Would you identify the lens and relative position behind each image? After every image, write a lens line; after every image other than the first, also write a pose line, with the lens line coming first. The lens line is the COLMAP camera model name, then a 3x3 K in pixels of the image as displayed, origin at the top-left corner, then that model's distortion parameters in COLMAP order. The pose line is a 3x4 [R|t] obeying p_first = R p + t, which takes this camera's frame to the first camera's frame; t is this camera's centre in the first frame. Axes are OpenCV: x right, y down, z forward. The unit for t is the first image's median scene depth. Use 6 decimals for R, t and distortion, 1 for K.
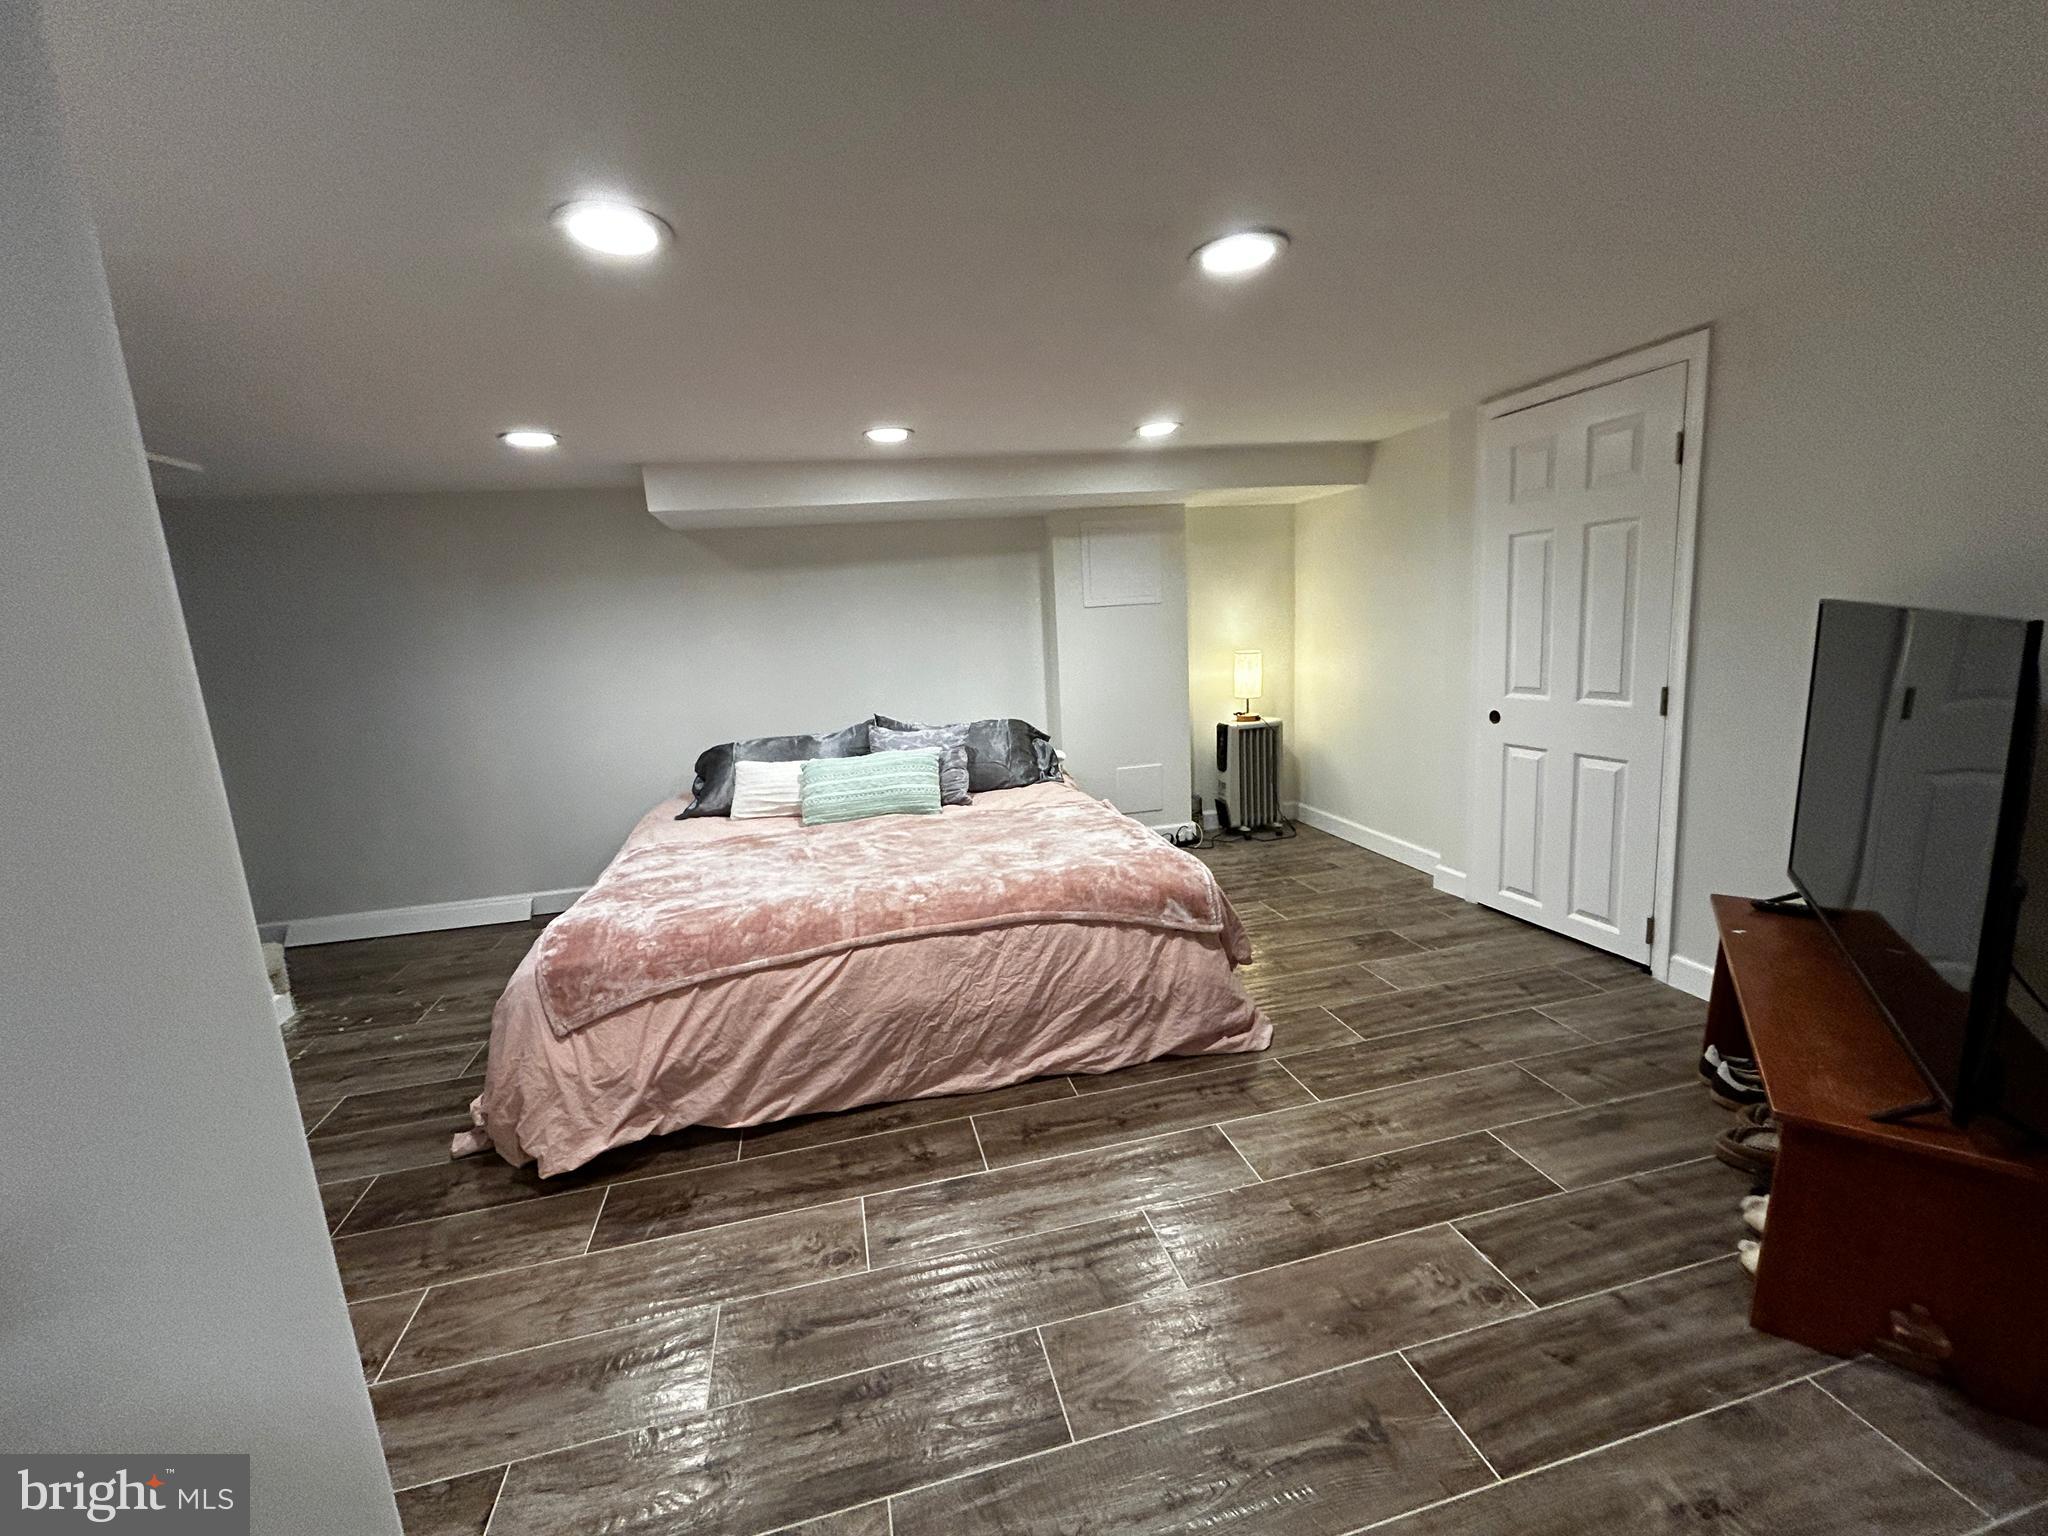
lens RADIAL K [[828.6, 0, 1011.1], [0, 828.6, 762.1], [0, 0, 1]] dist [-0.001770, -0.000164]
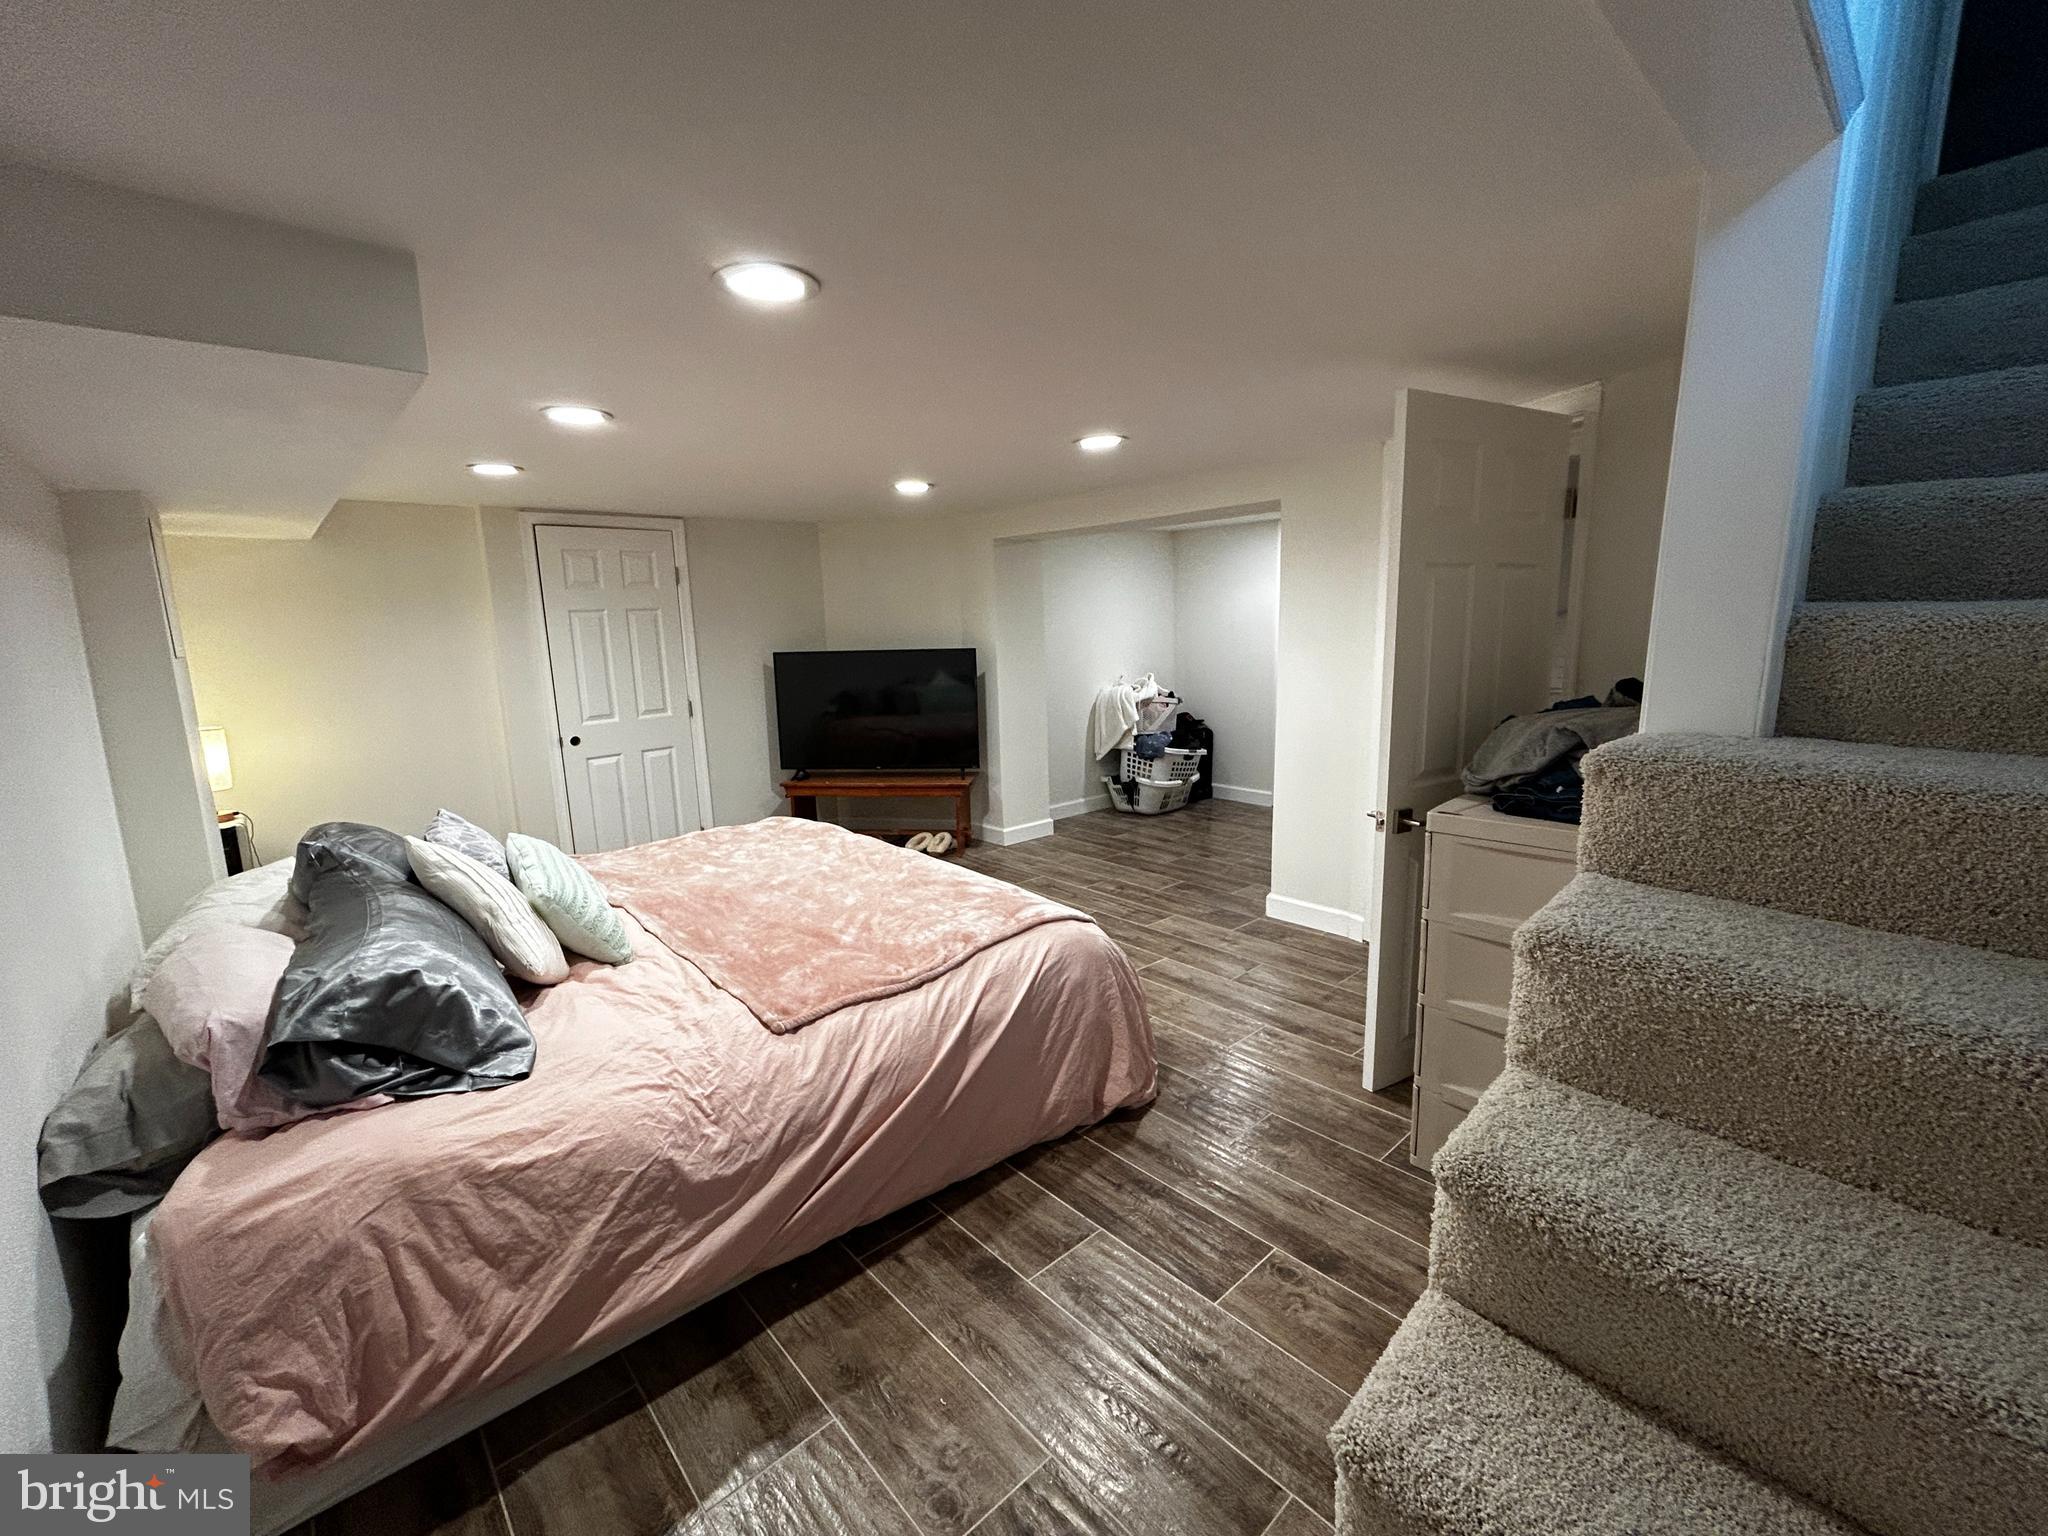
lens RADIAL K [[828.6, 0, 1011.1], [0, 828.6, 762.1], [0, 0, 1]] dist [-0.001770, -0.000164]
pose [[-0.469867, -0.068721, 0.880058, -1.297817], [0.210936, 0.959342, 0.187532, -0.168437], [-0.857164, 0.273751, -0.436268, 1.329042]]
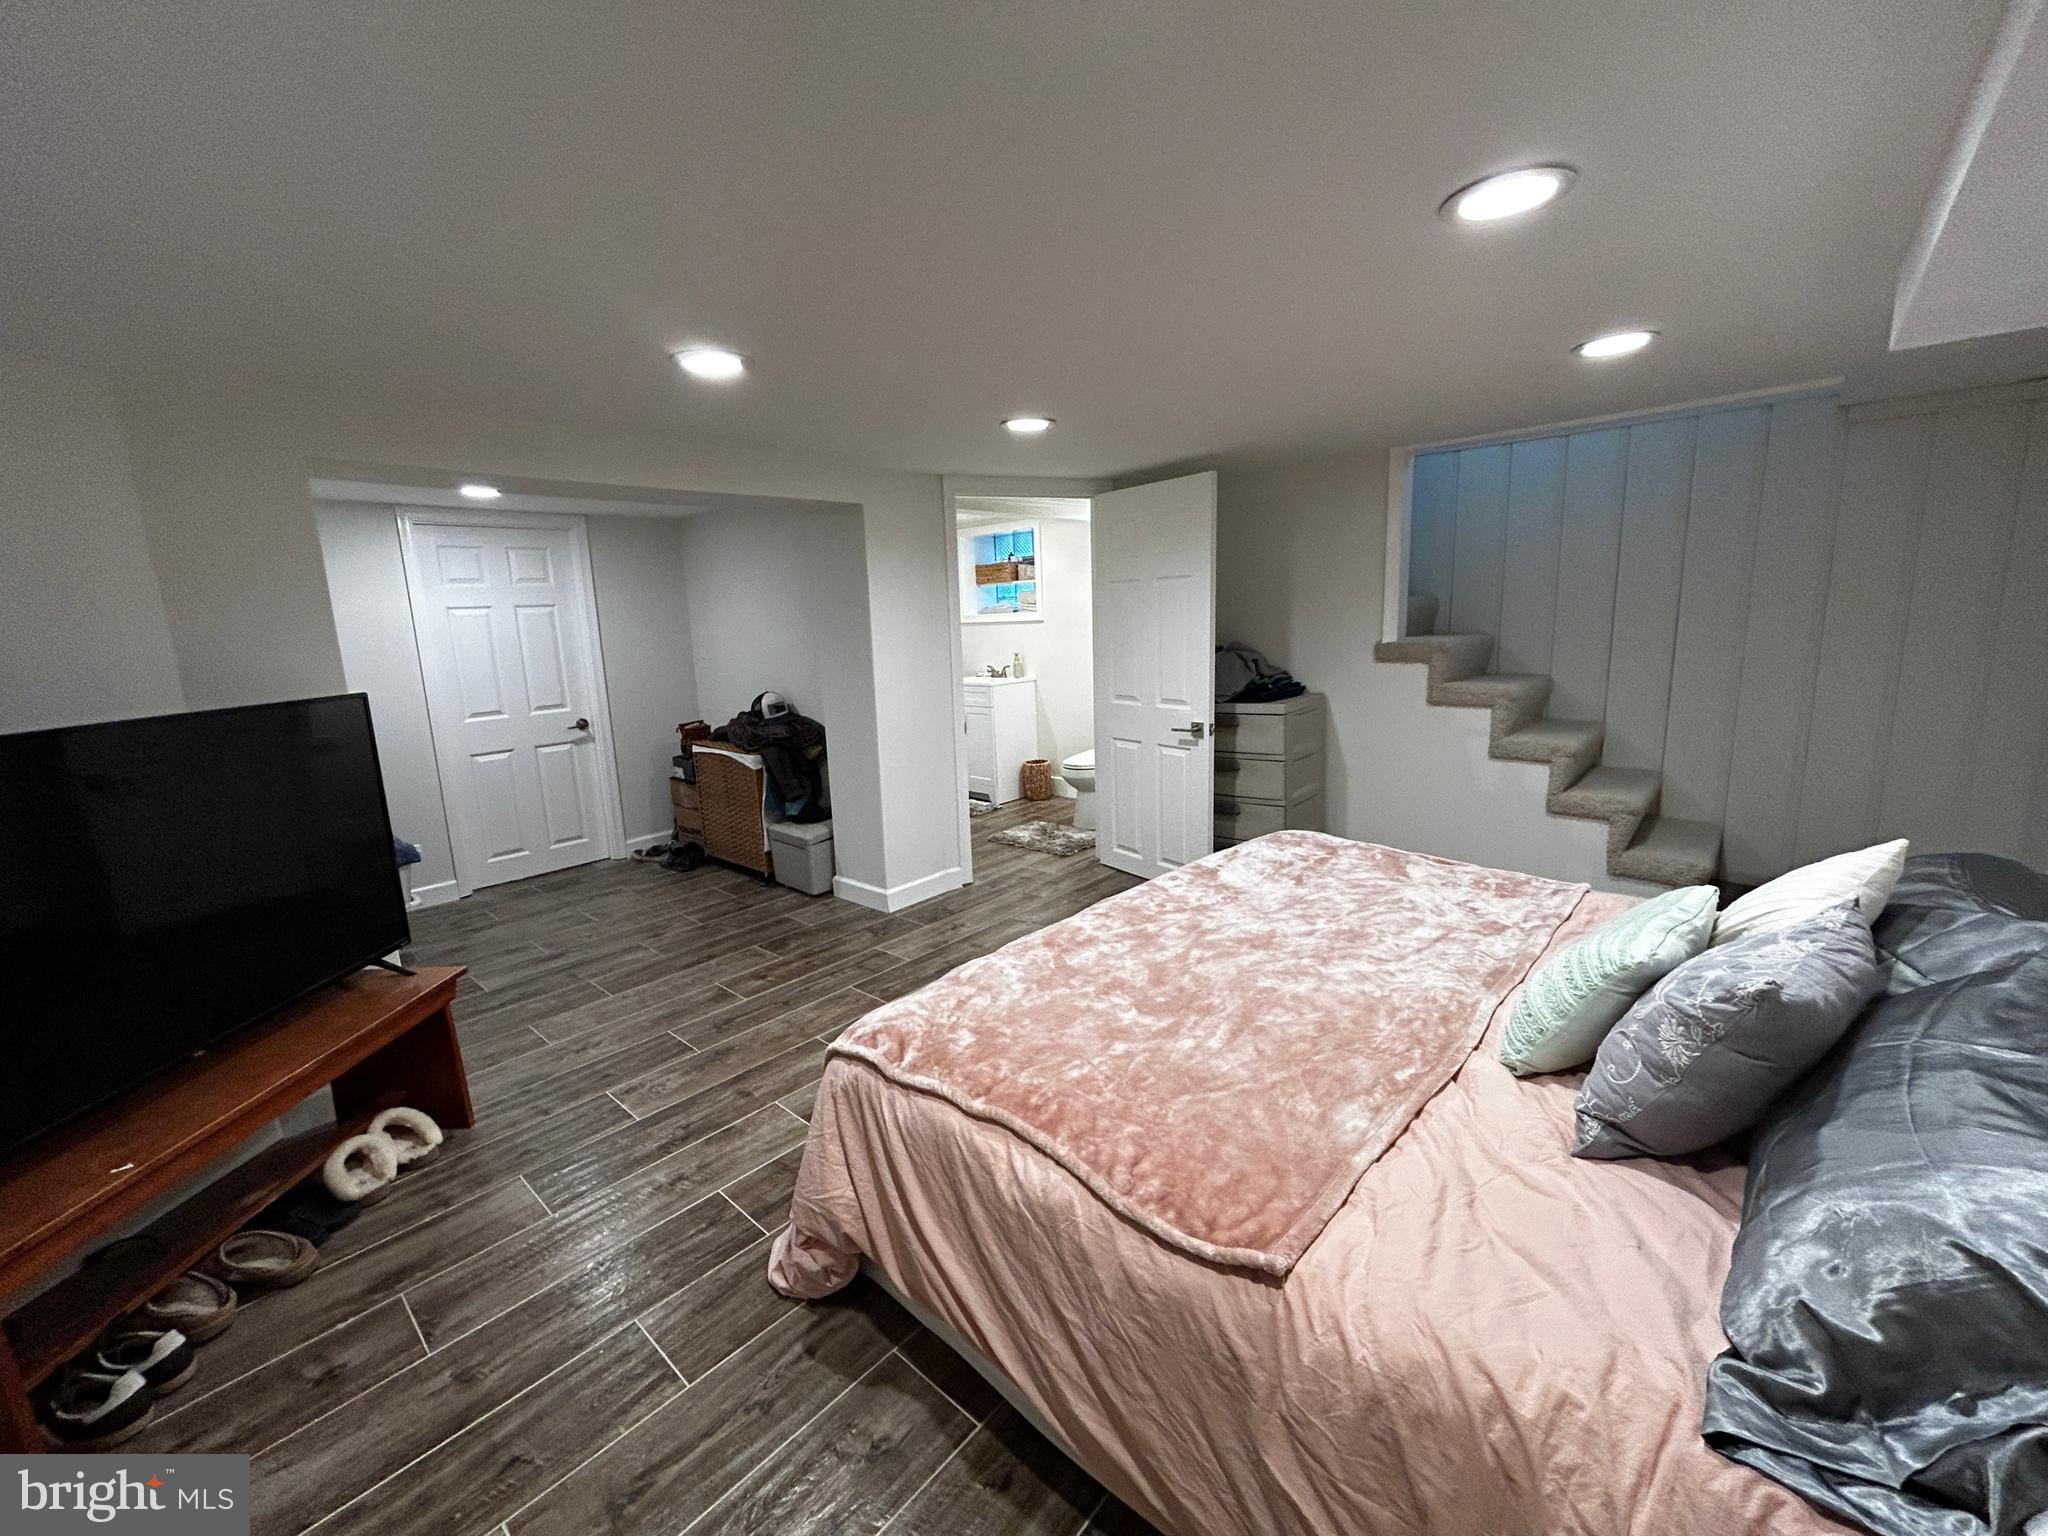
lens RADIAL K [[828.6, 0, 1011.1], [0, 828.6, 762.1], [0, 0, 1]] dist [-0.001770, -0.000164]
pose [[-0.825674, 0.193421, -0.529954, 0.453631], [-0.008863, 0.934825, 0.354998, -0.334958], [0.564078, 0.297810, -0.770146, 1.586881]]
